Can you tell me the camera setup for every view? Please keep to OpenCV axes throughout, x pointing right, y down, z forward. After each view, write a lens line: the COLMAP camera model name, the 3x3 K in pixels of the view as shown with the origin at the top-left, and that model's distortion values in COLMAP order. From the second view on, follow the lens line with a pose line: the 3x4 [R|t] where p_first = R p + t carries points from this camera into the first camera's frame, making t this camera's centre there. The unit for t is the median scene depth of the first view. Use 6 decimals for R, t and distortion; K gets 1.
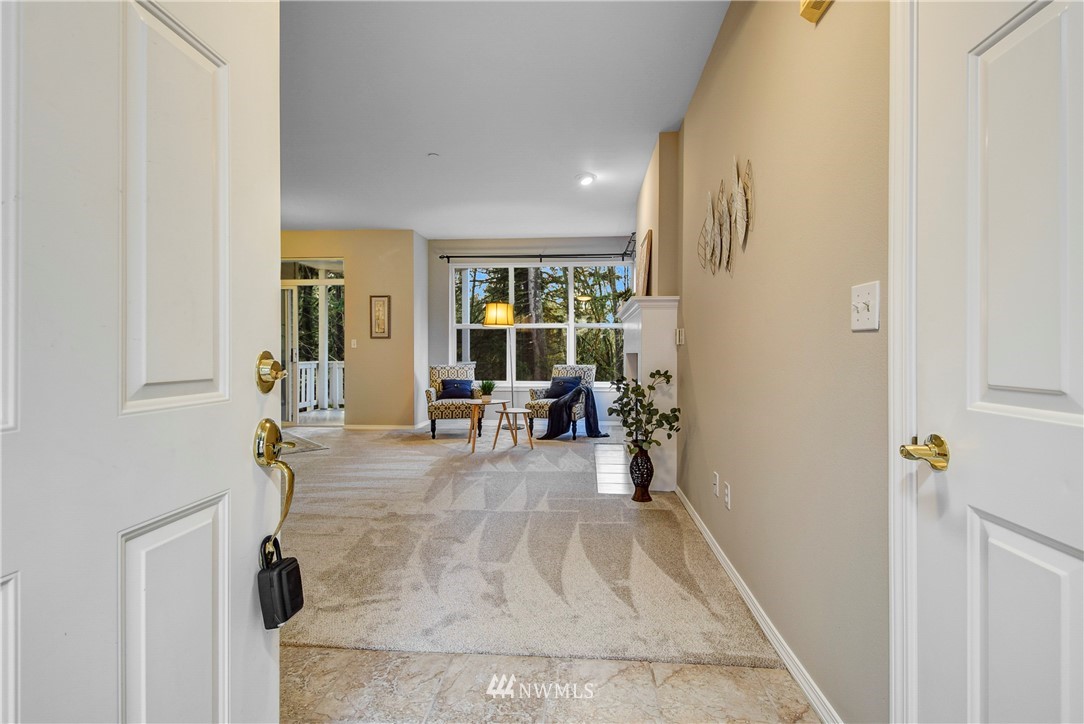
lens RADIAL K [[465.2, 0, 545.2], [0, 465.2, 351.3], [0, 0, 1]] dist [0.000173, -0.000043]
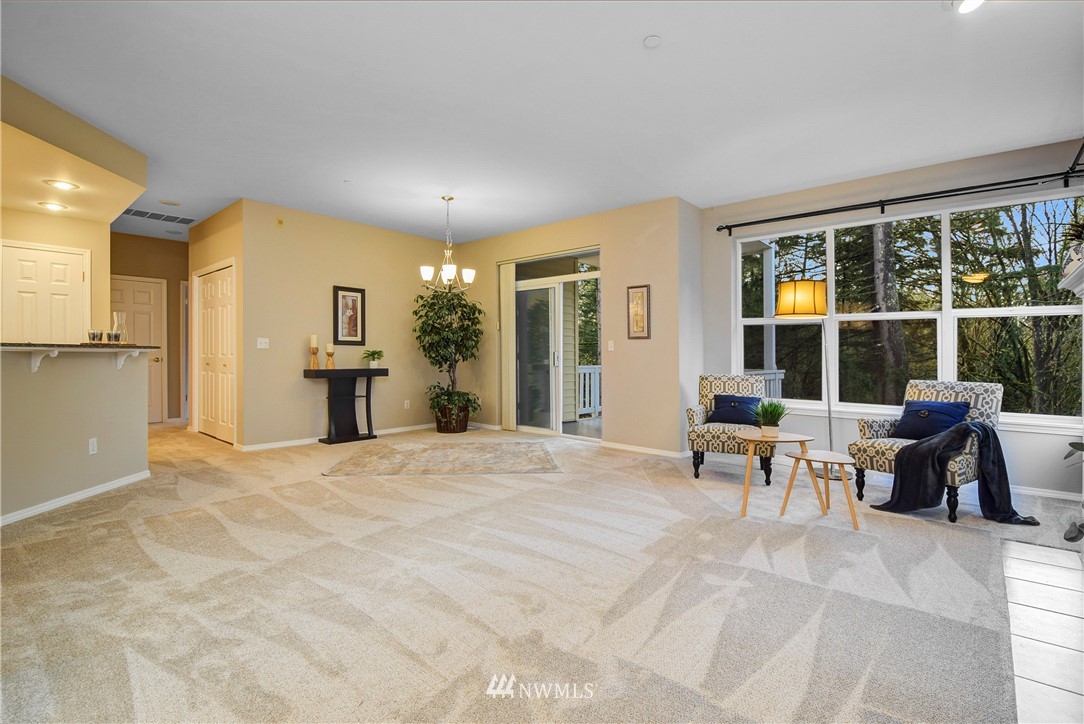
lens RADIAL K [[486.2, 0, 542.2], [0, 486.2, 346.4], [0, 0, 1]] dist [0.011955, -0.019174]
pose [[0.799217, -0.004429, -0.601027, 0.019371], [-0.007391, 0.999825, -0.017195, 0.000696], [0.600997, 0.018185, 0.799044, 0.241513]]
